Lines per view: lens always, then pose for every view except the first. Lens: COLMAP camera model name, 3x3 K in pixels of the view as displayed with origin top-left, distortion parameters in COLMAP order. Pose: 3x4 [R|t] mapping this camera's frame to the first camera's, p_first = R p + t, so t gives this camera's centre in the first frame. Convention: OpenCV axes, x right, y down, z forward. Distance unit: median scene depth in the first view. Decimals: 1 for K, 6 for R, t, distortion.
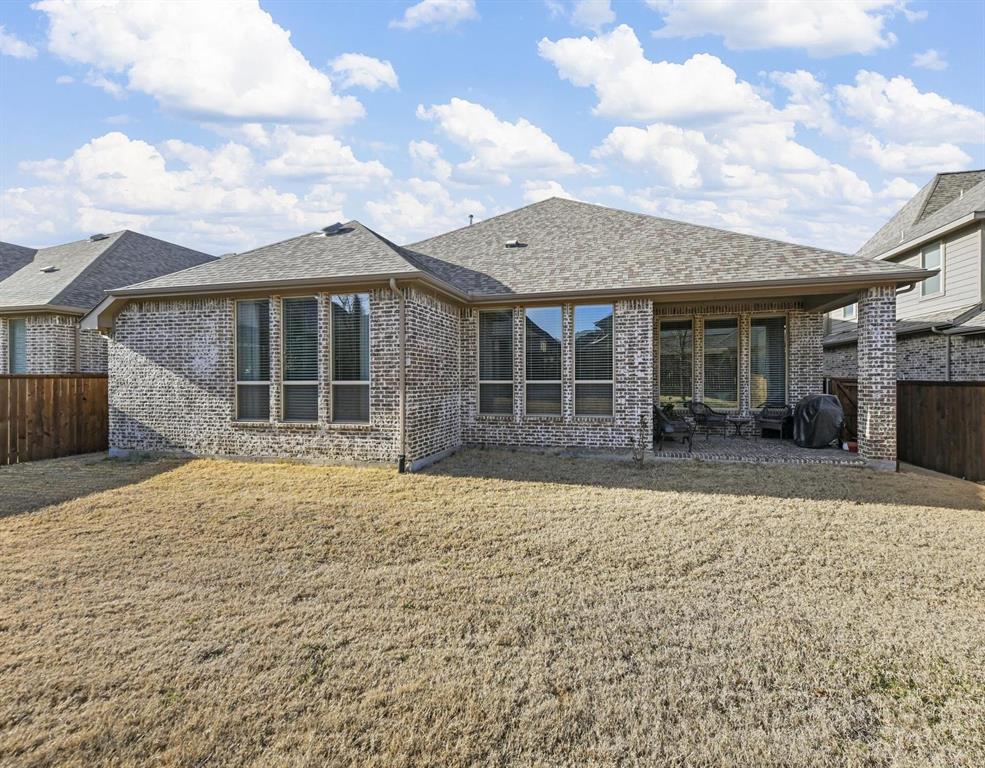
lens RADIAL K [[452.6, 0, 492.8], [0, 452.6, 383.3], [0, 0, 1]] dist [0.003968, 0.000510]
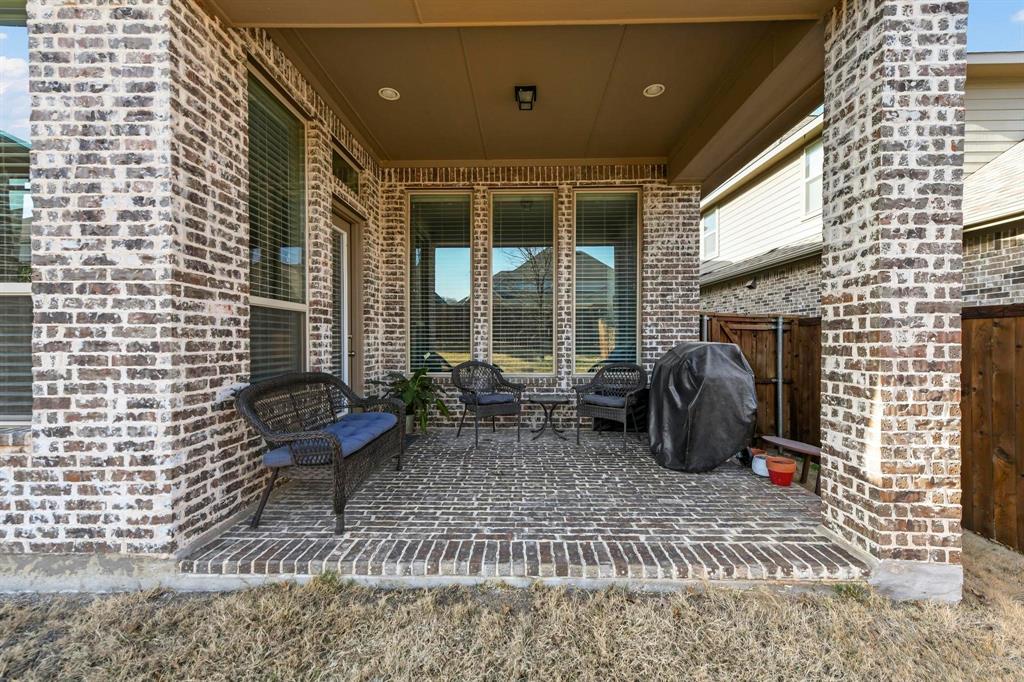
lens RADIAL K [[402.2, 0, 513.4], [0, 402.2, 341.5], [0, 0, 1]] dist [0.013830, 0.000613]
pose [[0.968308, 0.003033, 0.249739, 0.484064], [-0.001961, 0.999988, -0.004542, 0.028407], [-0.249750, 0.003909, 0.968302, 0.723524]]
